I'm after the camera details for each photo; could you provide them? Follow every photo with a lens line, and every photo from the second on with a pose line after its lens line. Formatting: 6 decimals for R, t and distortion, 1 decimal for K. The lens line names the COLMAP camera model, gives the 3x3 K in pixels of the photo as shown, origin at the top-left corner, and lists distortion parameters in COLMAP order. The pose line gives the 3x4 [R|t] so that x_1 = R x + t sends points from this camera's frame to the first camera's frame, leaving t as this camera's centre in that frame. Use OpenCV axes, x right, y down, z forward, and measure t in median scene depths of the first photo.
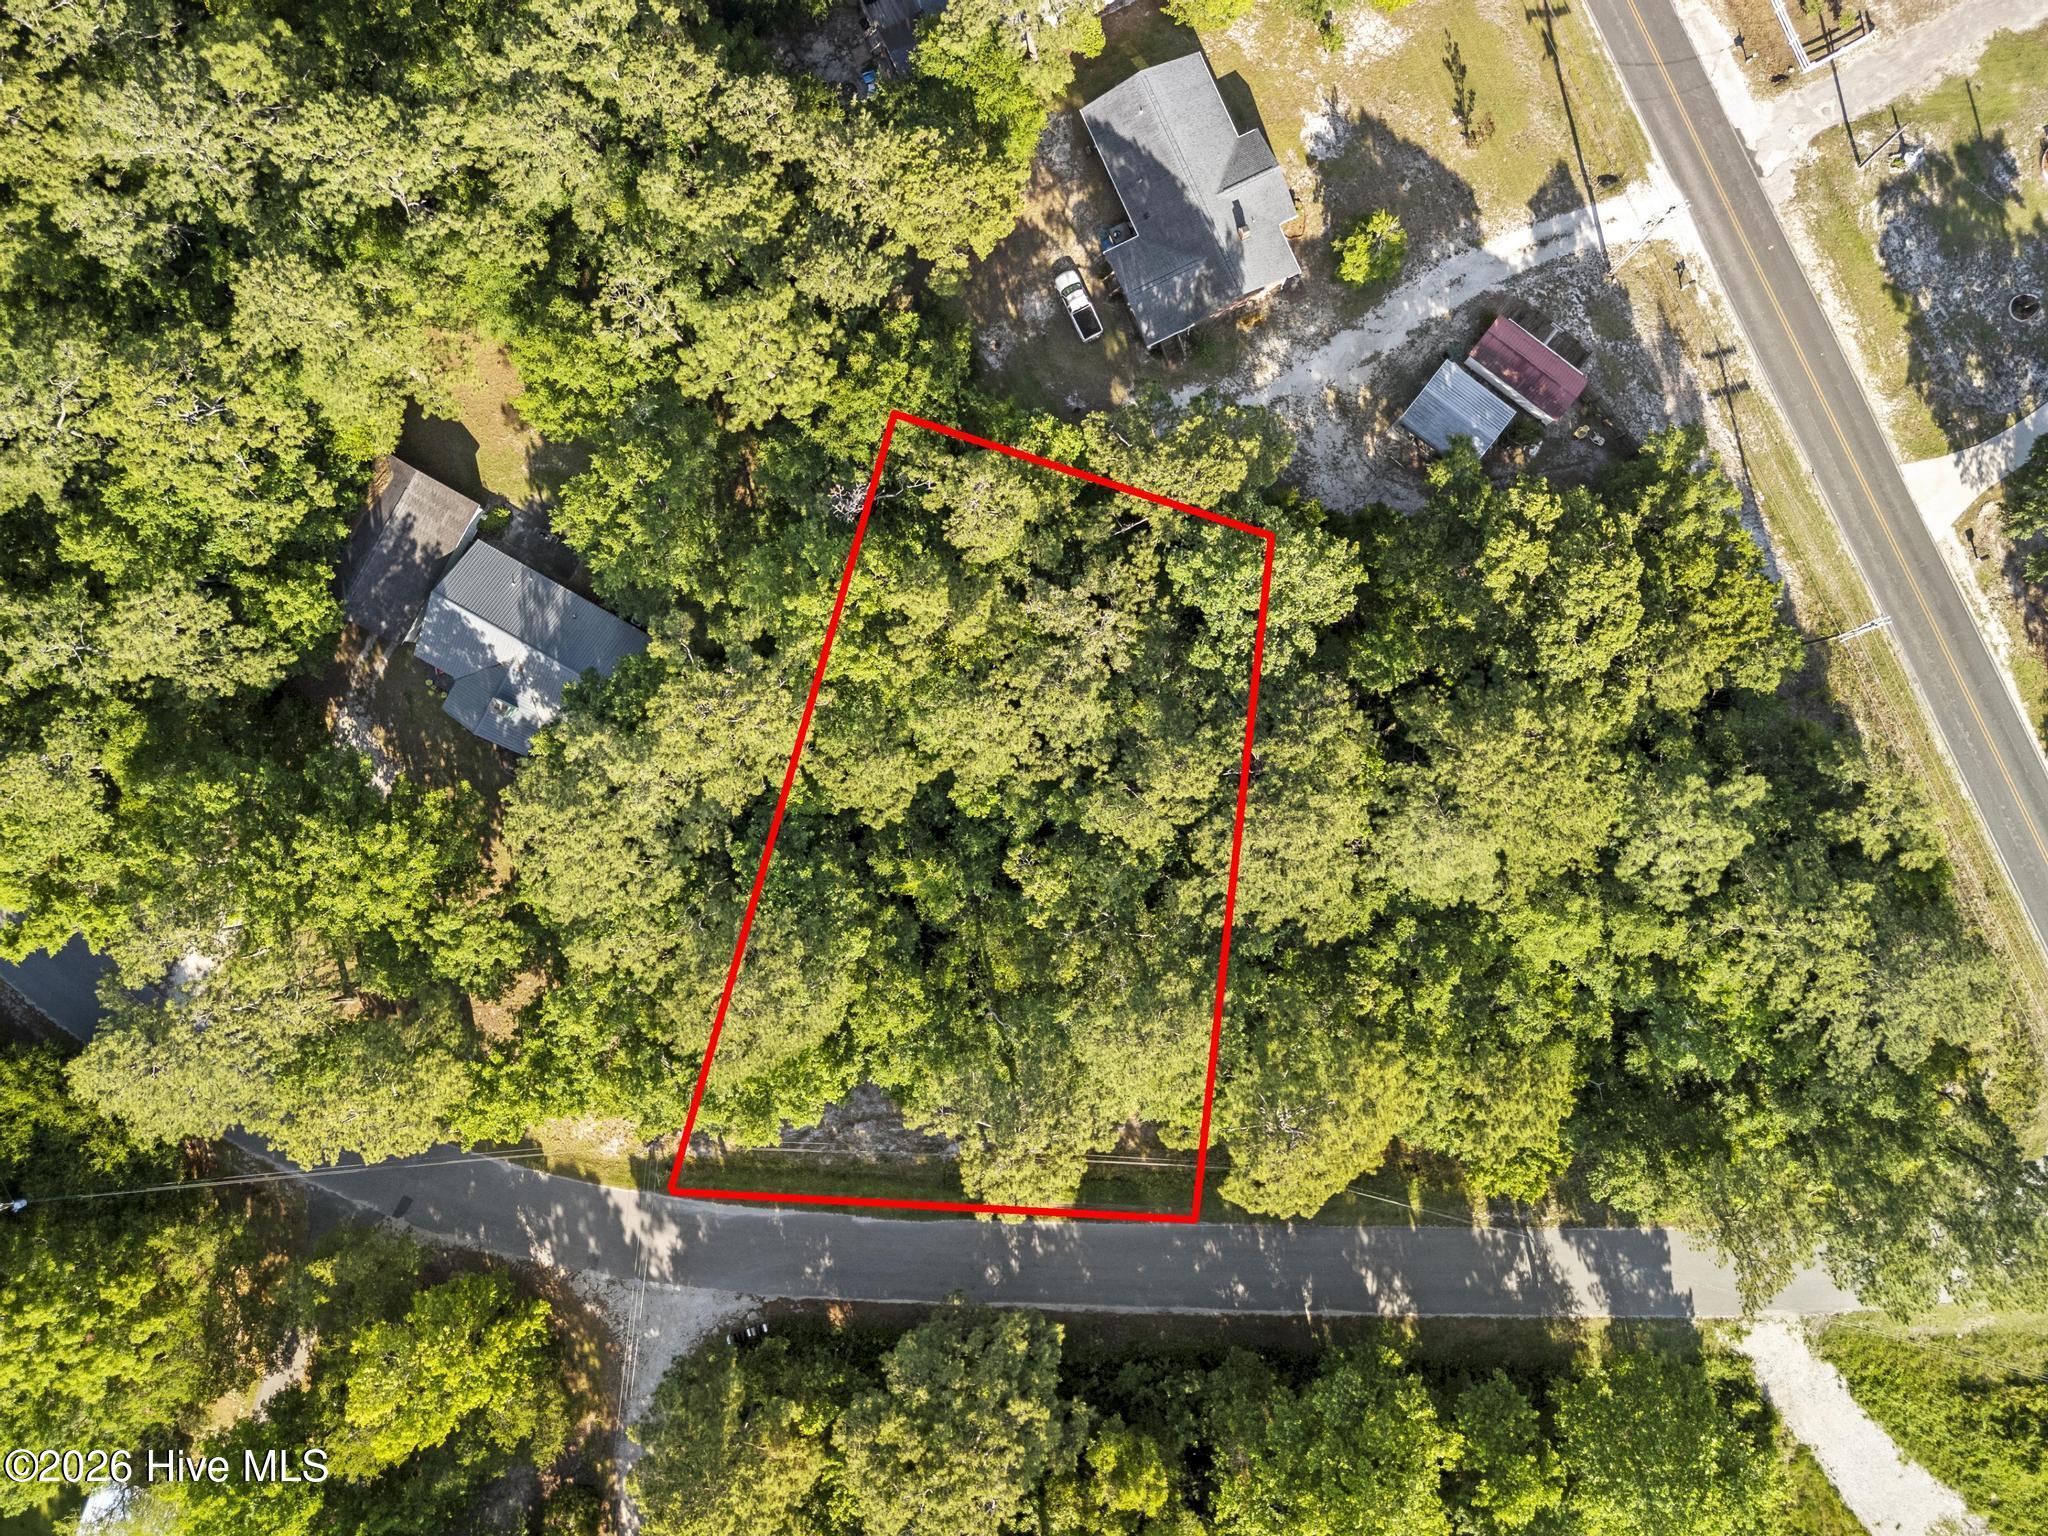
lens RADIAL K [[1502.4, 0, 1024.0], [0, 1502.4, 768.0], [0, 0, 1]] dist [0.056304, -0.043444]
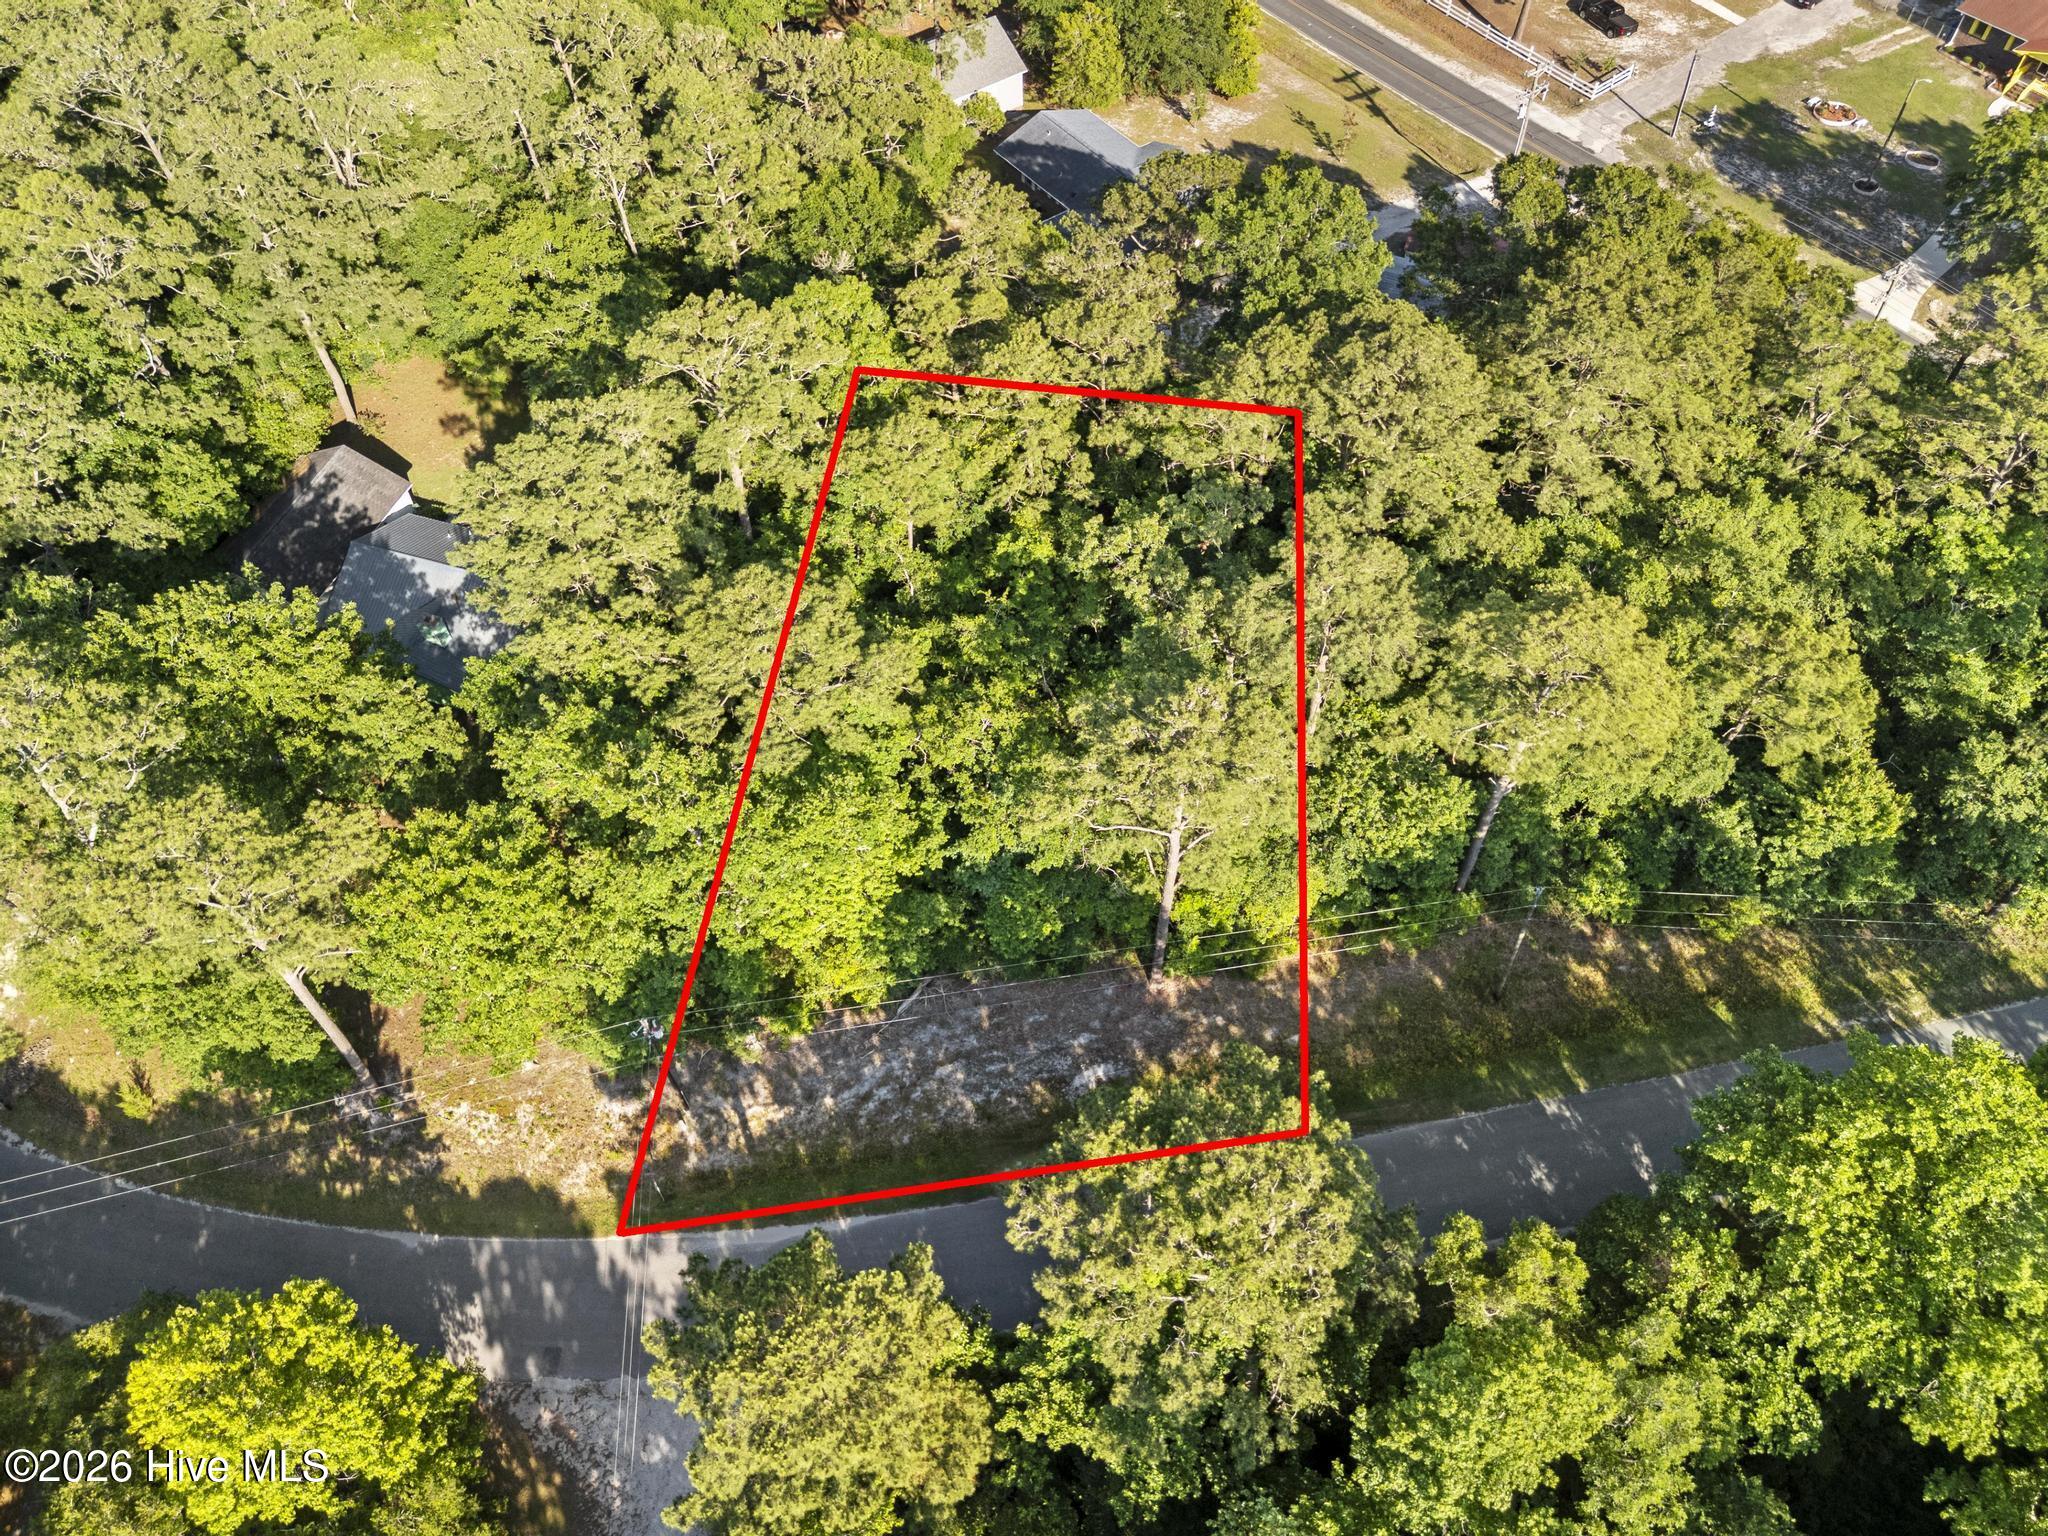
lens RADIAL K [[1540.4, 0, 1060.3], [0, 1540.4, 737.0], [0, 0, 1]] dist [0.050037, -0.004647]
pose [[0.979685, -0.142268, 0.141343, -0.133040], [0.198521, 0.787861, -0.582979, 0.557982], [-0.028419, 0.599195, 0.800099, 0.338289]]
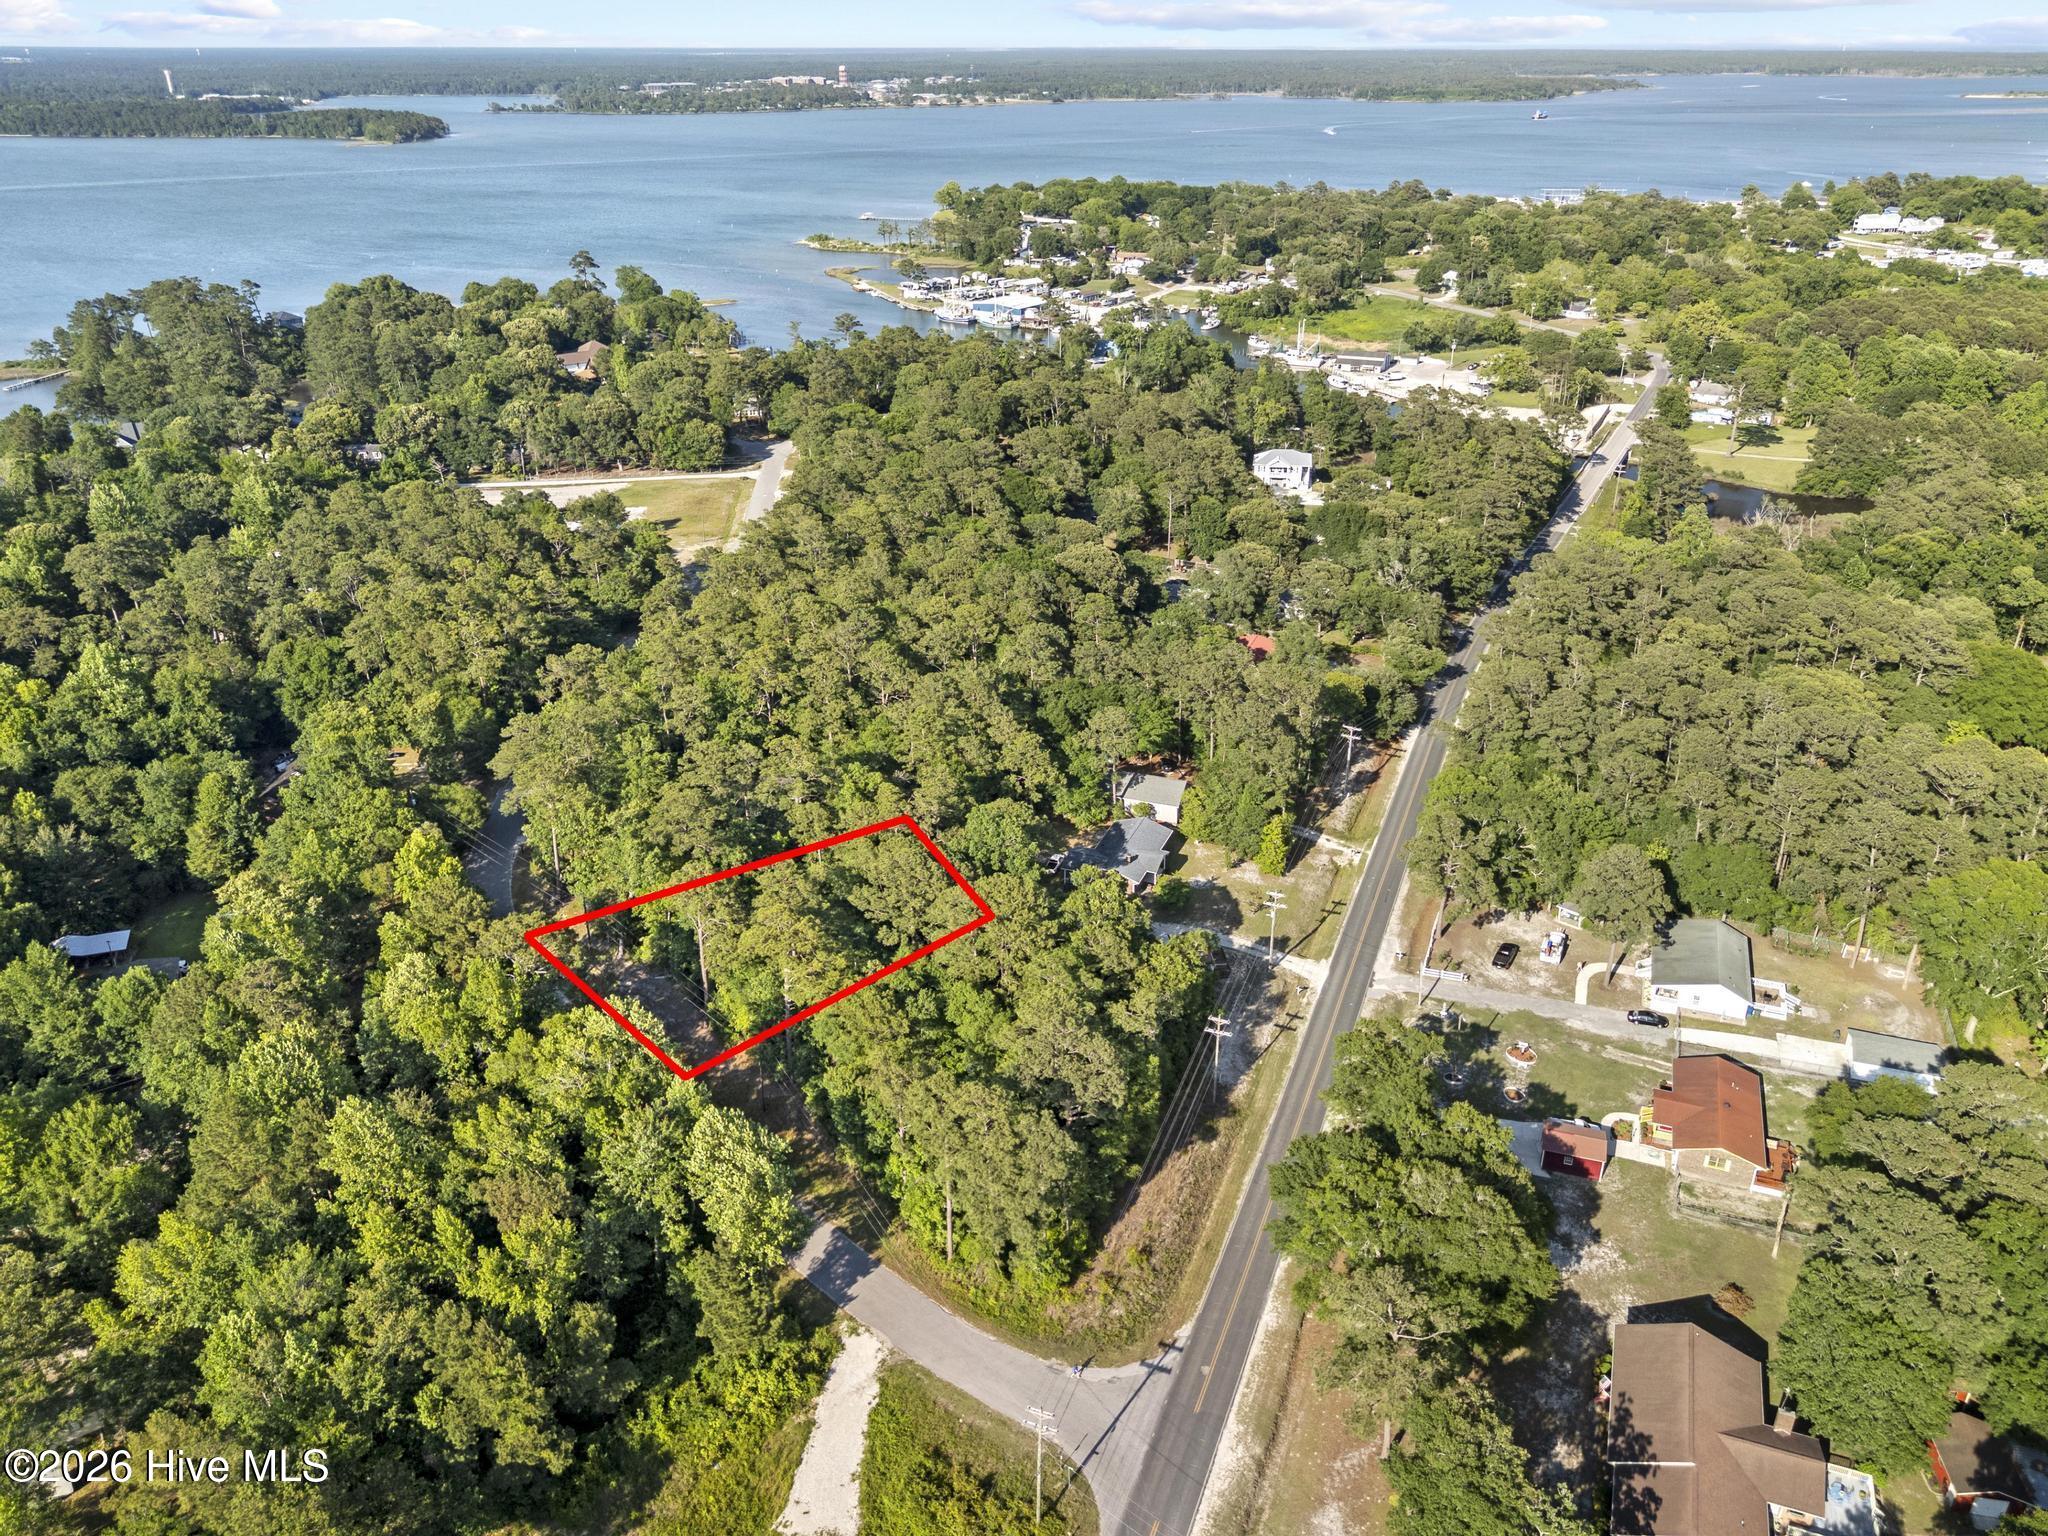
lens RADIAL K [[1518.2, 0, 1032.2], [0, 1518.2, 767.7], [0, 0, 1]] dist [0.073887, -0.068085]
pose [[0.691492, 0.334938, -0.640044, 1.277658], [-0.722204, 0.300743, -0.622876, 0.951555], [-0.016136, 0.892956, 0.449855, -0.039405]]
